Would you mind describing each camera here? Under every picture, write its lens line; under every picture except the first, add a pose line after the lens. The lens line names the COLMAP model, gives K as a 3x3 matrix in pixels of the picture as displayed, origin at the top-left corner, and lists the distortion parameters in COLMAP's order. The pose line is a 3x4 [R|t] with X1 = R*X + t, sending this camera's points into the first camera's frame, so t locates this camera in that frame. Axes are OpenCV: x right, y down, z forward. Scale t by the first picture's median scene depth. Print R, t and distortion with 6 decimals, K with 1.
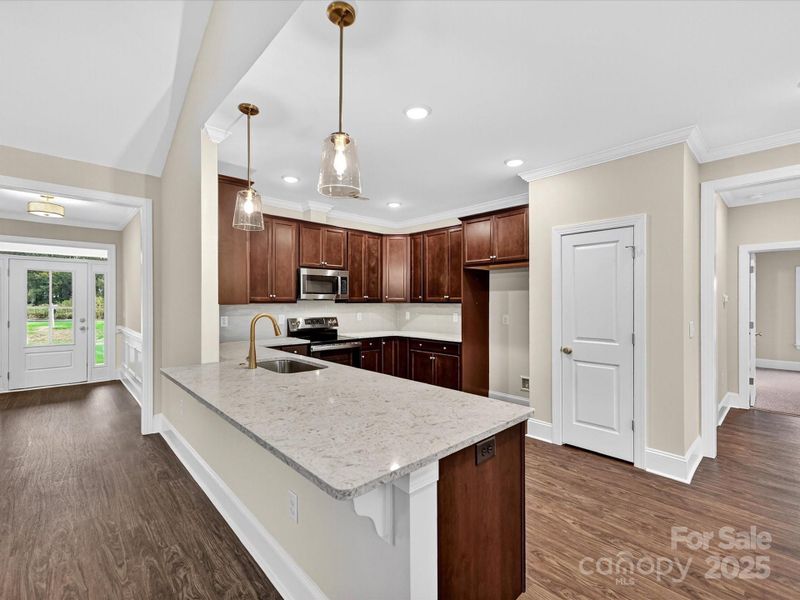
lens RADIAL K [[367.6, 0, 400.0], [0, 367.6, 300.0], [0, 0, 1]] dist [0.000448, -0.000154]
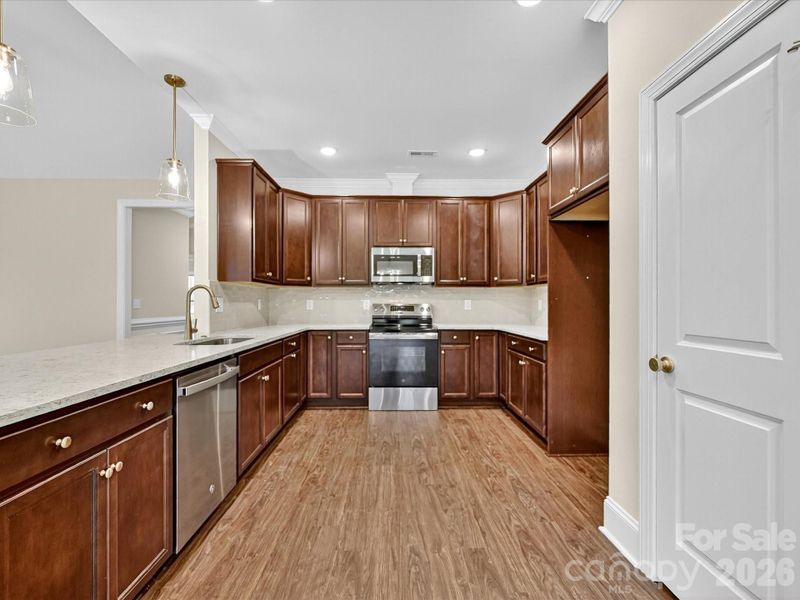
lens RADIAL K [[367.6, 0, 400.0], [0, 367.6, 300.0], [0, 0, 1]] dist [0.000448, -0.000154]
pose [[0.739342, -0.007557, -0.673287, 0.374618], [0.003131, 0.999965, -0.007786, 0.047152], [0.673322, 0.003649, 0.739340, 0.351227]]
